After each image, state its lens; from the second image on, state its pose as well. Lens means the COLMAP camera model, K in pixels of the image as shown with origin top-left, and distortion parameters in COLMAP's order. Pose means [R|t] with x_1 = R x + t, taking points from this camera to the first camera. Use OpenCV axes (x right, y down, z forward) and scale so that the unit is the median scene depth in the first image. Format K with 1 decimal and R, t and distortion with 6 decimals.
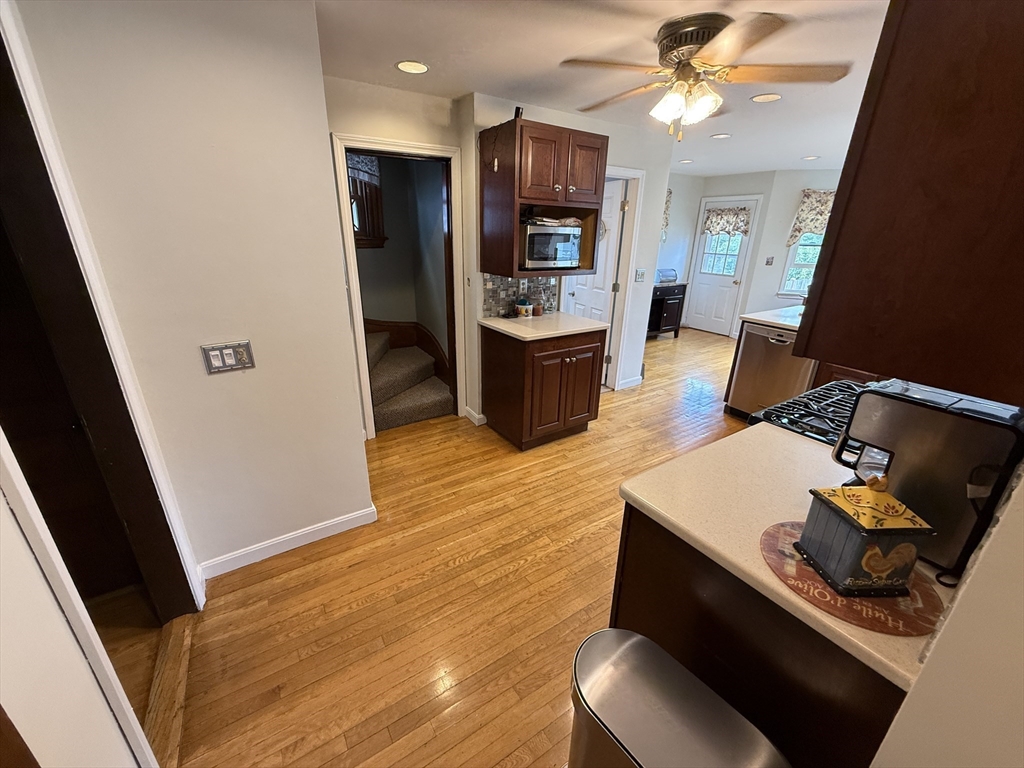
lens RADIAL K [[410.0, 0, 508.1], [0, 410.0, 384.1], [0, 0, 1]] dist [-0.000797, 0.000187]
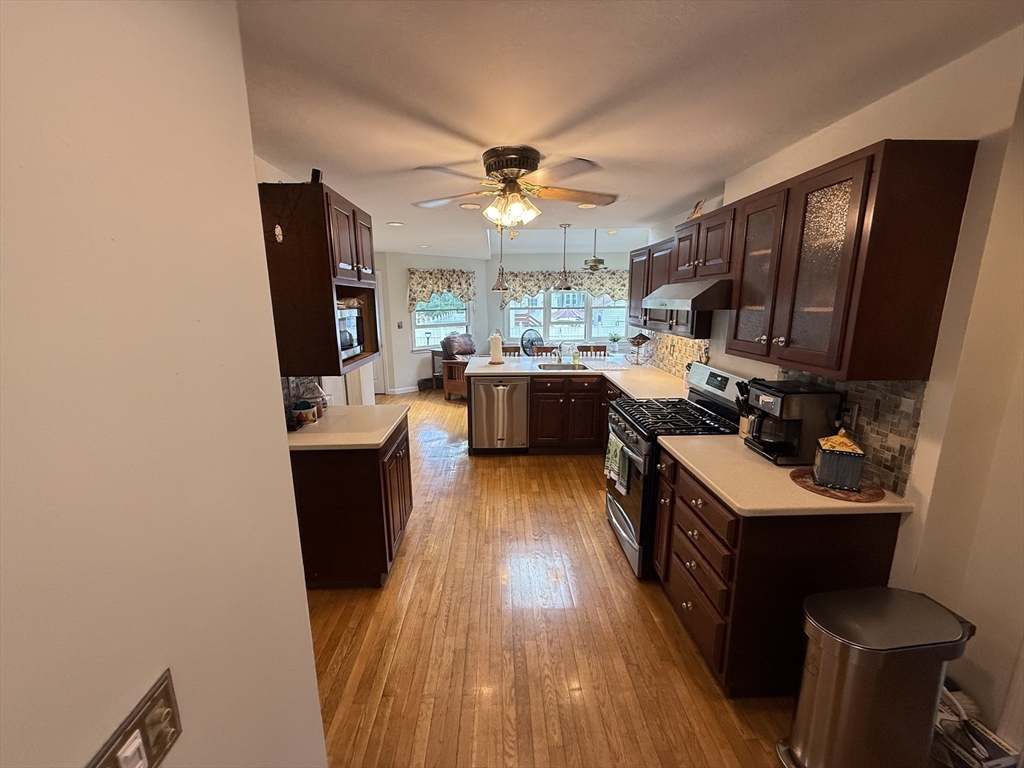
lens RADIAL K [[410.0, 0, 508.1], [0, 410.0, 384.1], [0, 0, 1]] dist [-0.000797, 0.000187]
pose [[0.517799, -0.195966, 0.832755, -0.388220], [0.315079, 0.948672, 0.027331, -0.137497], [-0.795367, 0.248232, 0.552966, 0.271997]]
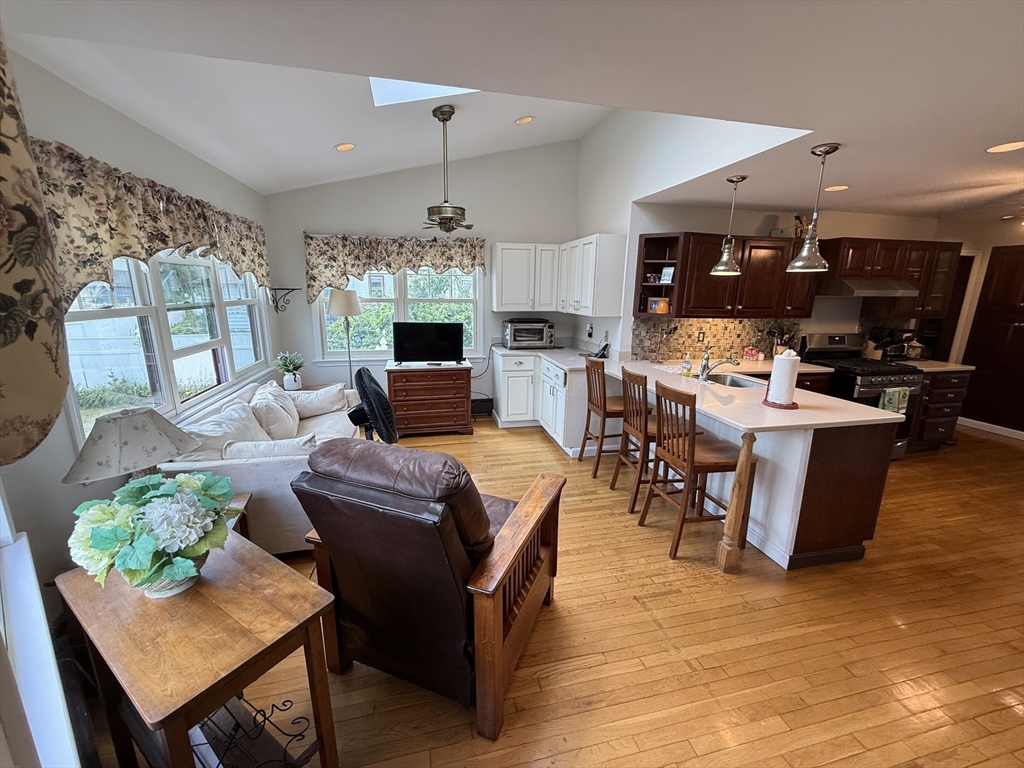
lens RADIAL K [[410.0, 0, 508.1], [0, 410.0, 384.1], [0, 0, 1]] dist [-0.000797, 0.000187]
pose [[-0.941863, -0.102802, 0.319883, 1.034948], [0.090005, 0.840056, 0.534982, -0.671084], [-0.323717, 0.532671, -0.781965, 1.822516]]
